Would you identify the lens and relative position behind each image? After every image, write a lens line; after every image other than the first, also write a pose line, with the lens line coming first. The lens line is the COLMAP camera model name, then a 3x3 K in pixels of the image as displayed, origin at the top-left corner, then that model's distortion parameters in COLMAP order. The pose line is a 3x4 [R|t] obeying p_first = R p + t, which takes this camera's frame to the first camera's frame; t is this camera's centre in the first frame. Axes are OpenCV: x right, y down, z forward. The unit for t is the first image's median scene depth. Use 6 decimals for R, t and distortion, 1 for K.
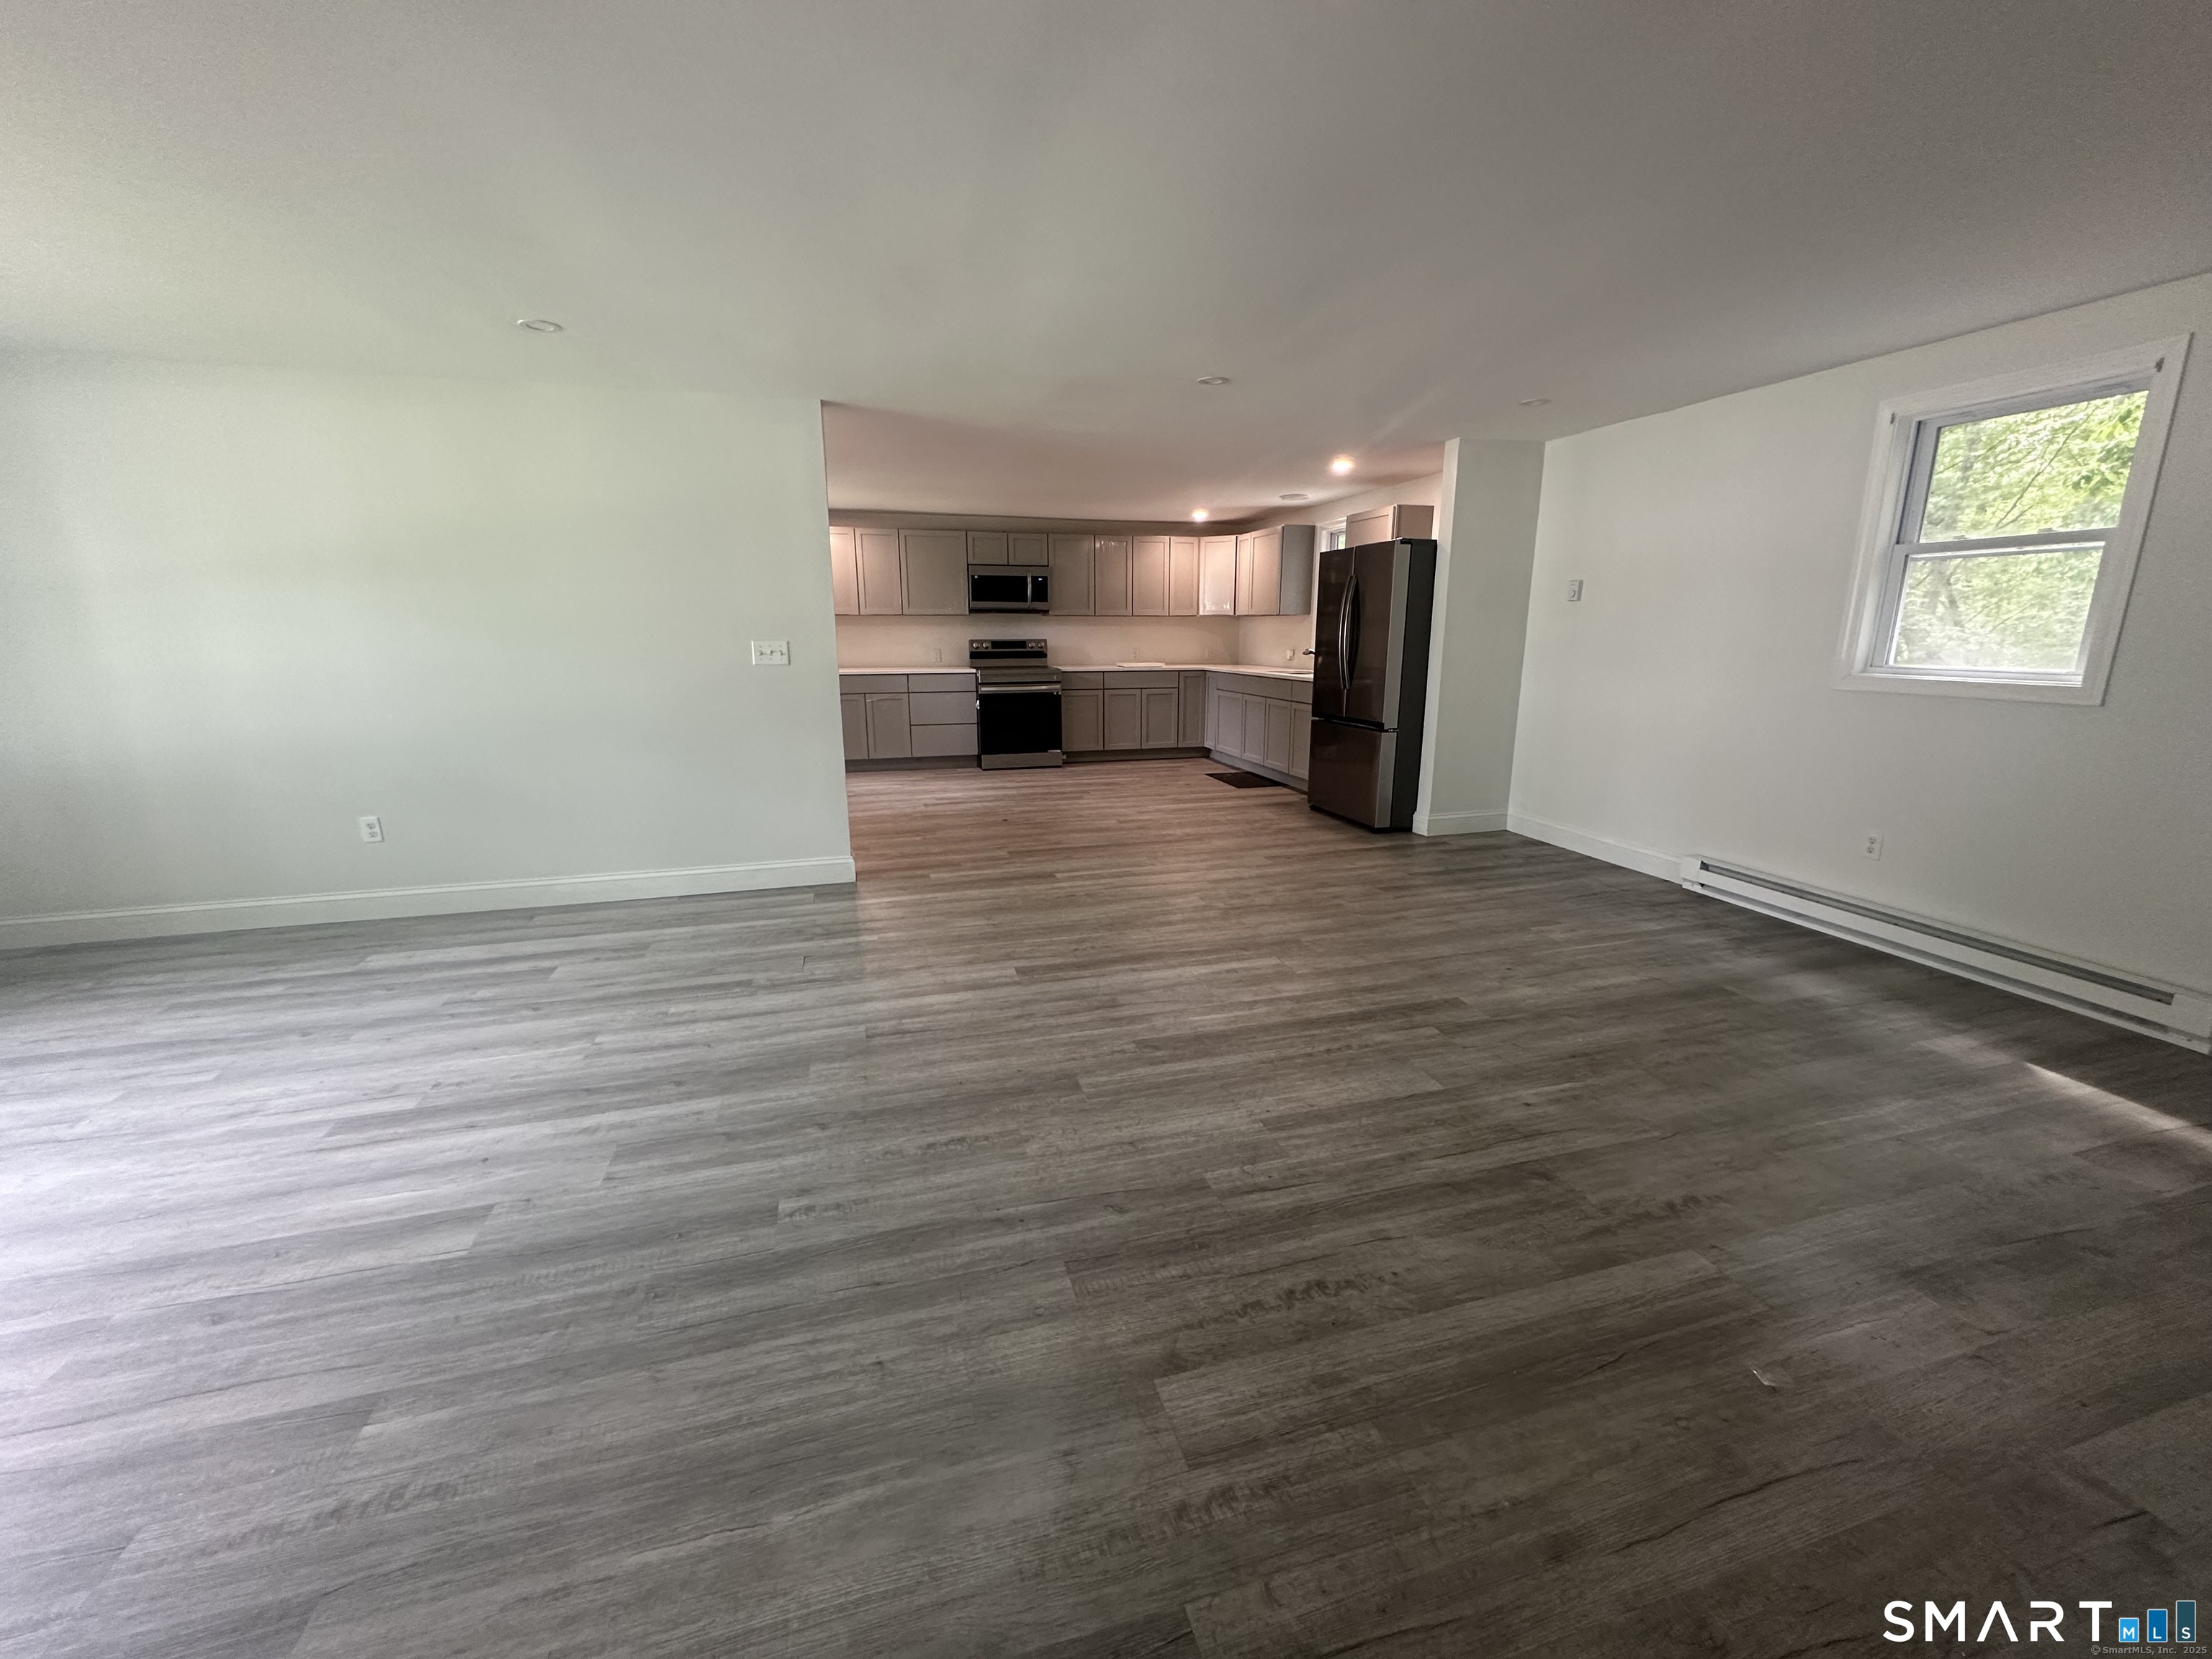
lens RADIAL K [[879.4, 0, 1106.0], [0, 879.4, 829.5], [0, 0, 1]] dist [0.000884, 0.000023]
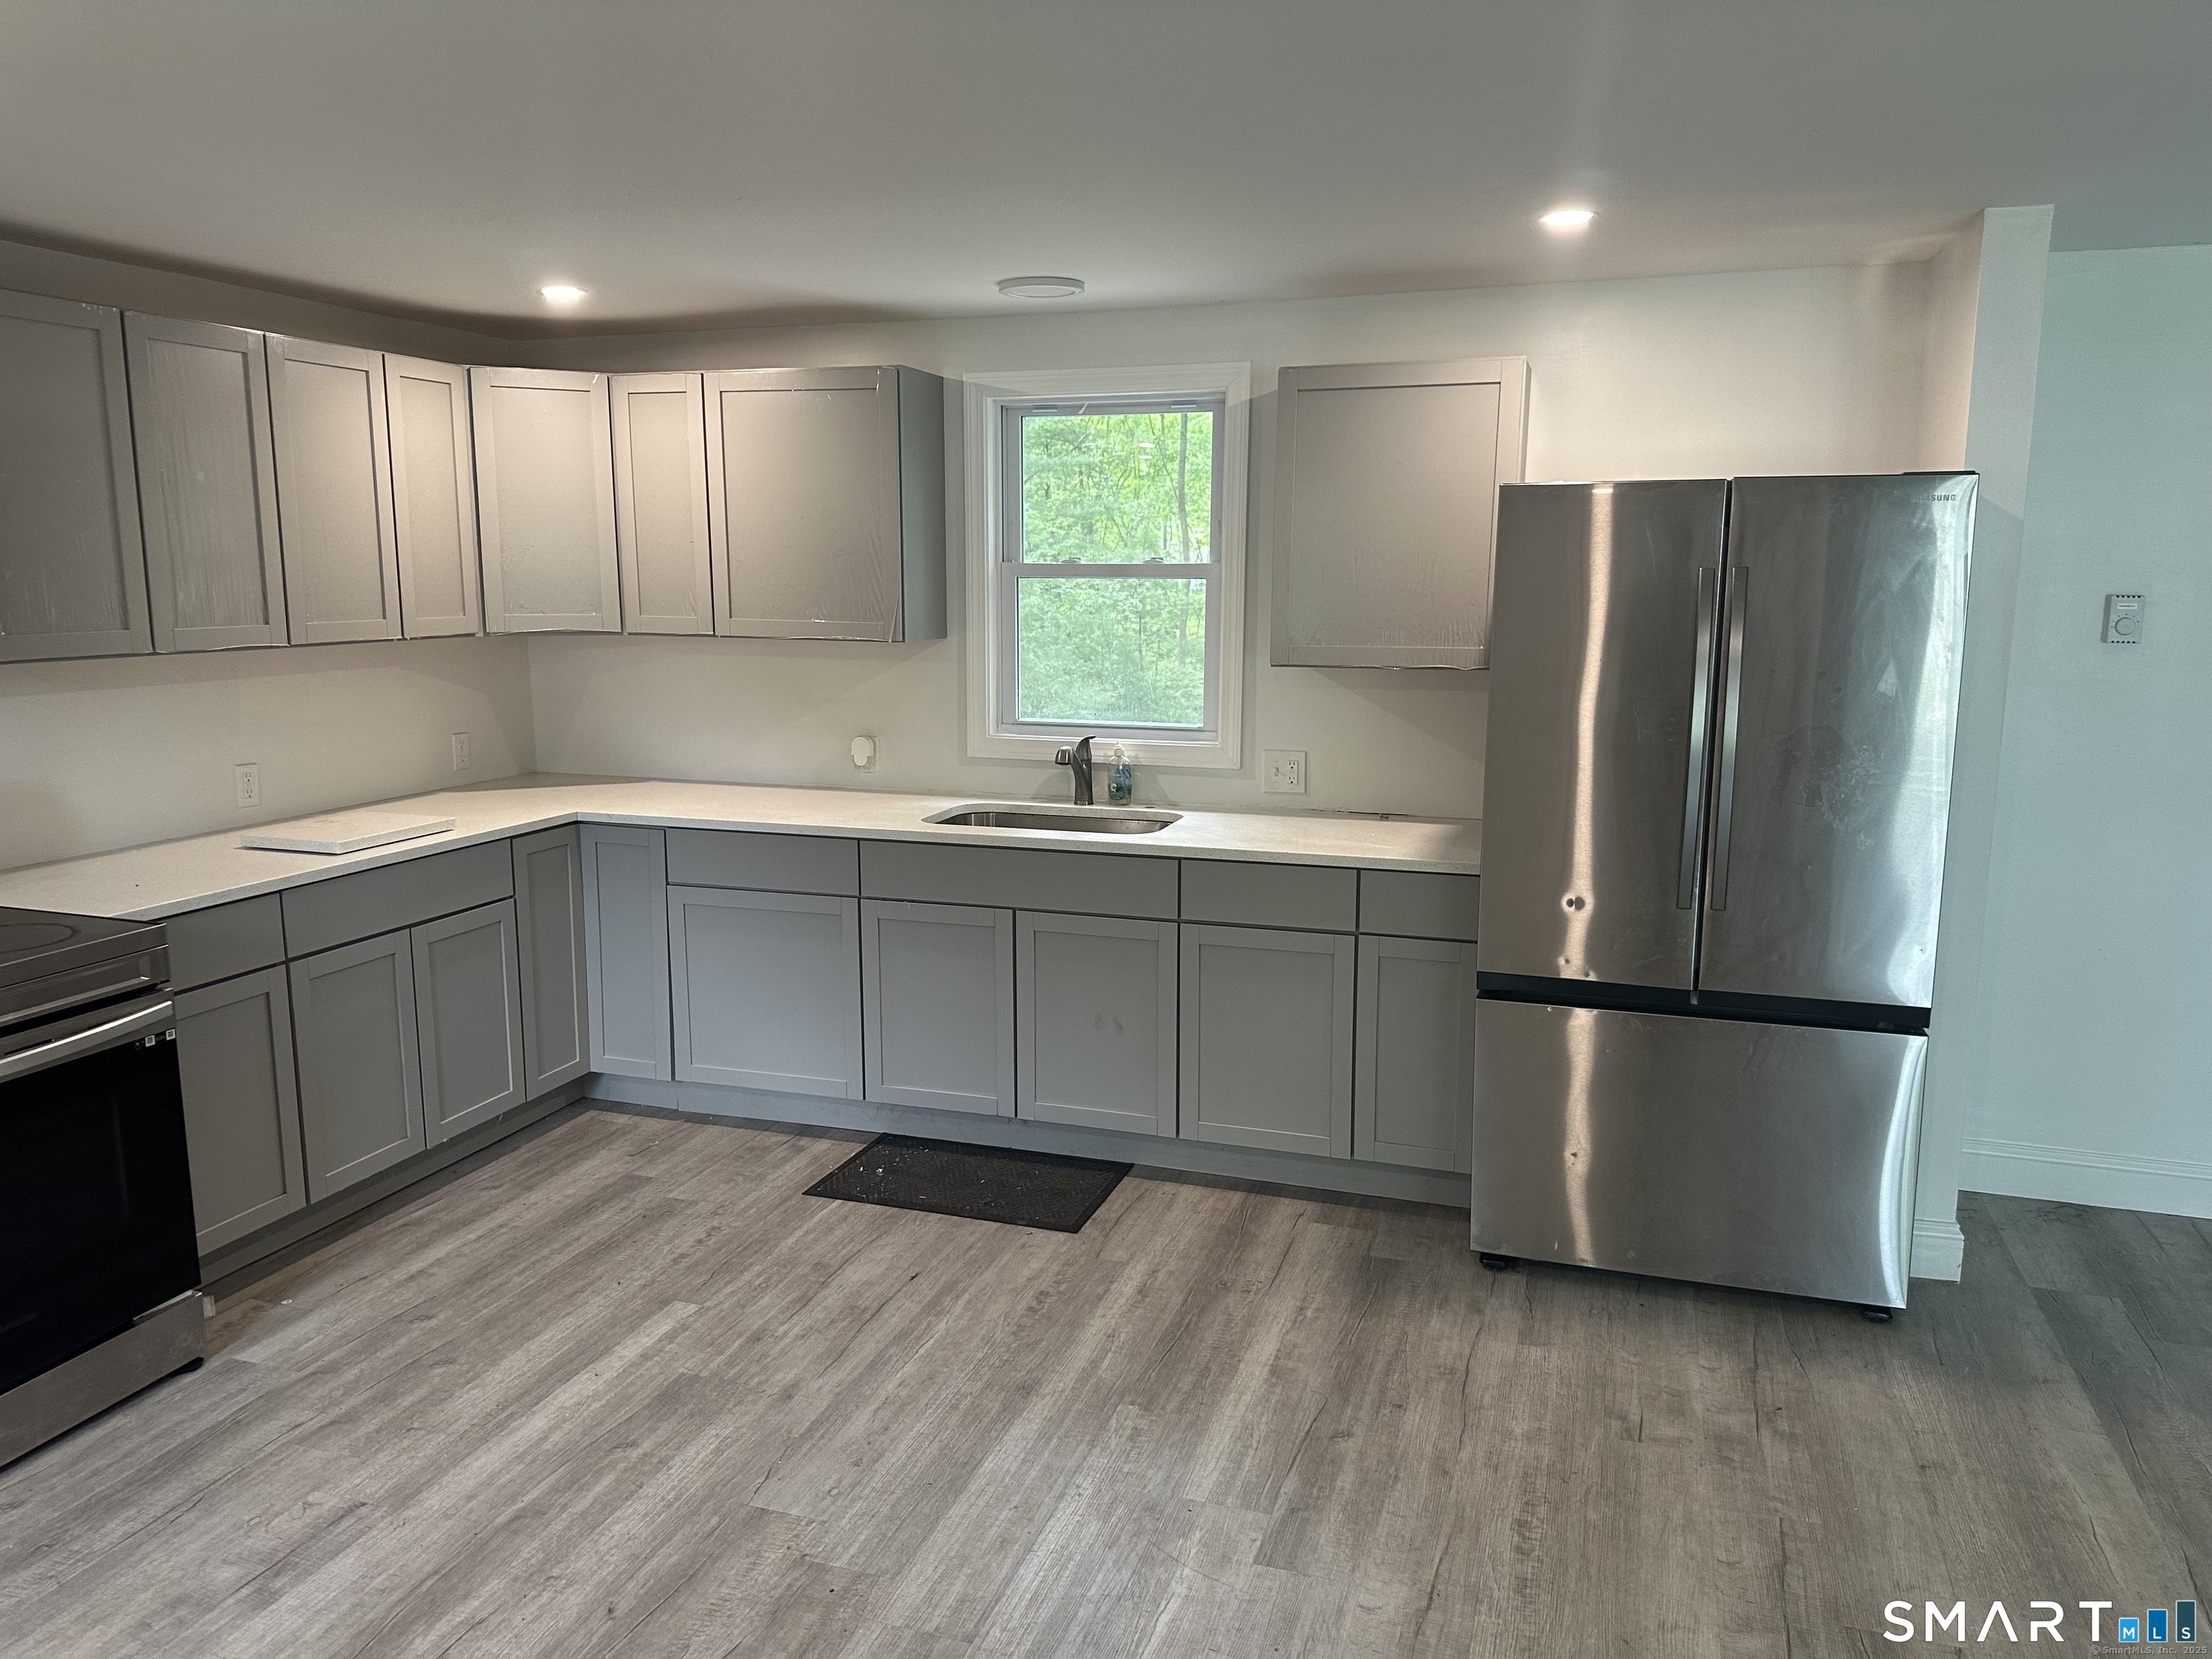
lens RADIAL K [[1558.5, 0, 1106.0], [0, 1558.5, 829.5], [0, 0, 1]] dist [0.102286, -0.140648]
pose [[0.560246, -0.132910, 0.817594, -0.229142], [0.180823, 0.982861, 0.035870, -0.173372], [-0.808348, 0.127744, 0.574677, 0.583267]]
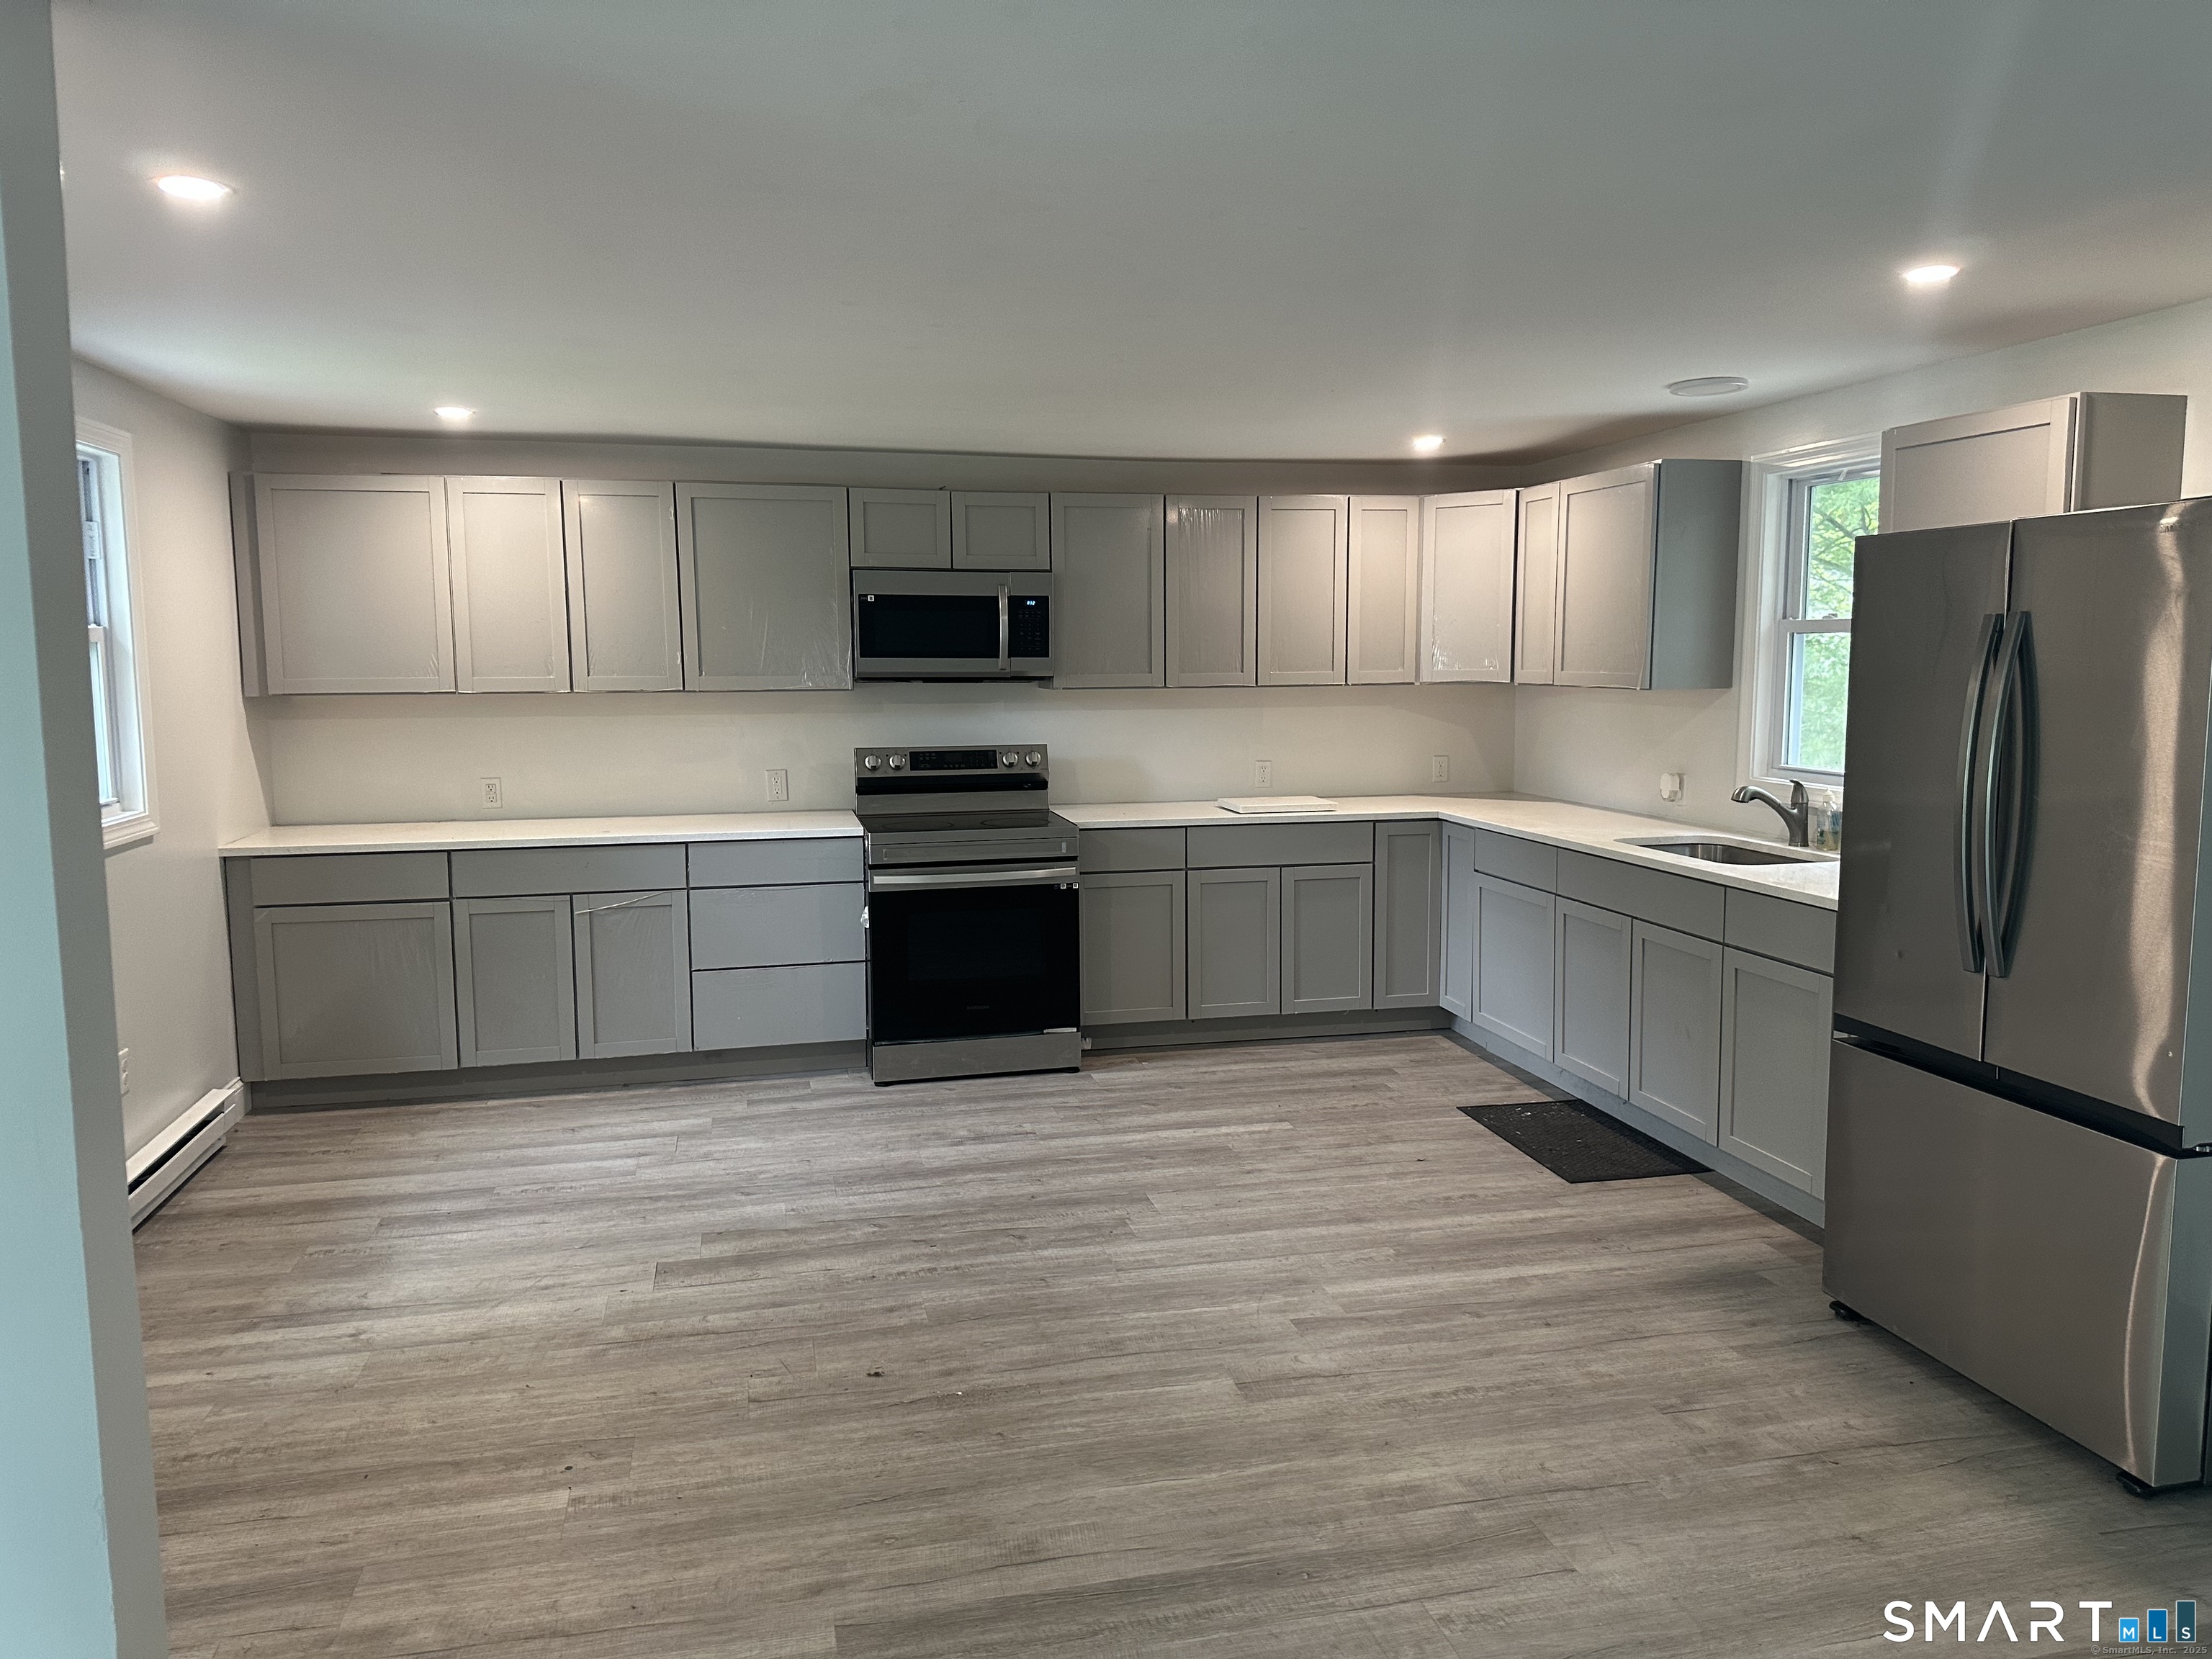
lens RADIAL K [[1558.5, 0, 1106.0], [0, 1558.5, 829.5], [0, 0, 1]] dist [0.102286, -0.140648]
pose [[0.998560, 0.001174, -0.053639, -0.001303], [-0.007101, 0.993858, -0.110438, -0.100776], [0.053180, 0.110660, 0.992435, 0.297717]]
